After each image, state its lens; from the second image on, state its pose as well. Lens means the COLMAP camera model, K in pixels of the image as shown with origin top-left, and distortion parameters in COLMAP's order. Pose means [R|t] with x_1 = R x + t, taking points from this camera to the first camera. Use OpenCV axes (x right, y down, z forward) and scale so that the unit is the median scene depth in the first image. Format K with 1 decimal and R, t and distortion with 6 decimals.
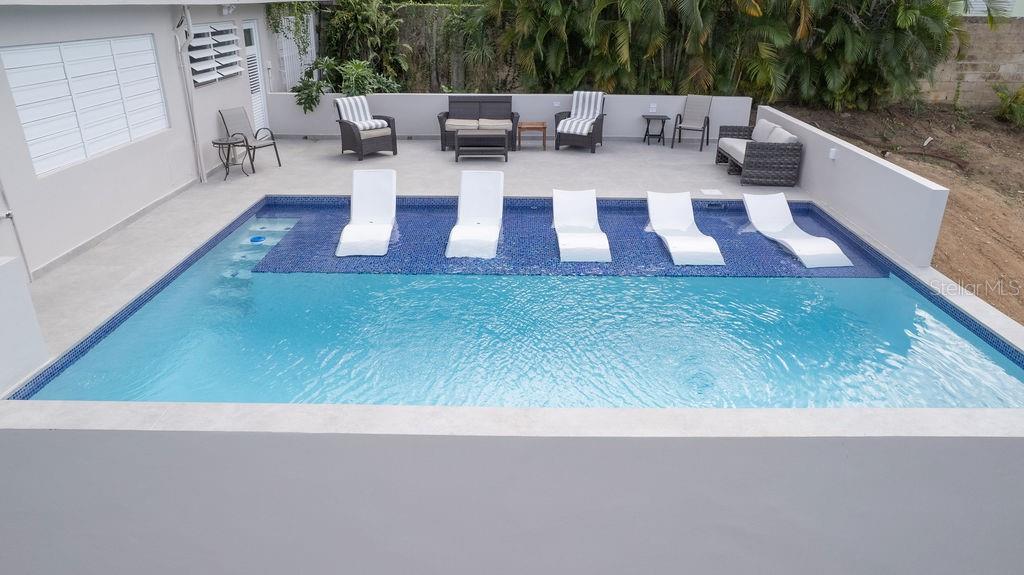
lens RADIAL K [[688.3, 0, 510.1], [0, 688.3, 361.9], [0, 0, 1]] dist [-0.034669, 0.006899]
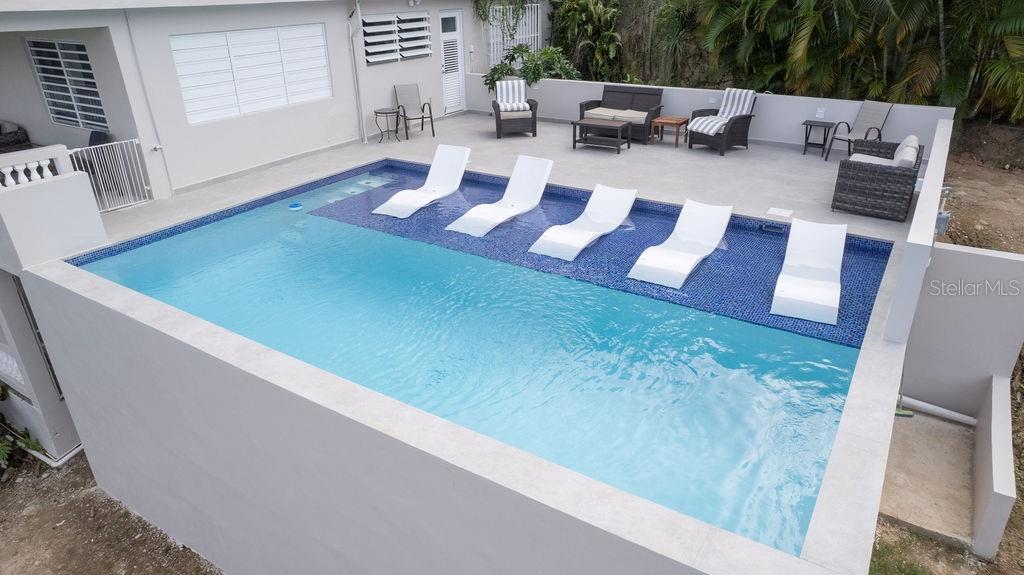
lens RADIAL K [[630.7, 0, 475.5], [0, 630.7, 372.5], [0, 0, 1]] dist [-0.033929, 0.000863]
pose [[0.828332, 0.276762, -0.487102, 0.349156], [-0.242357, 0.960912, 0.133836, -0.049939], [0.505103, 0.007192, 0.863029, 0.086037]]
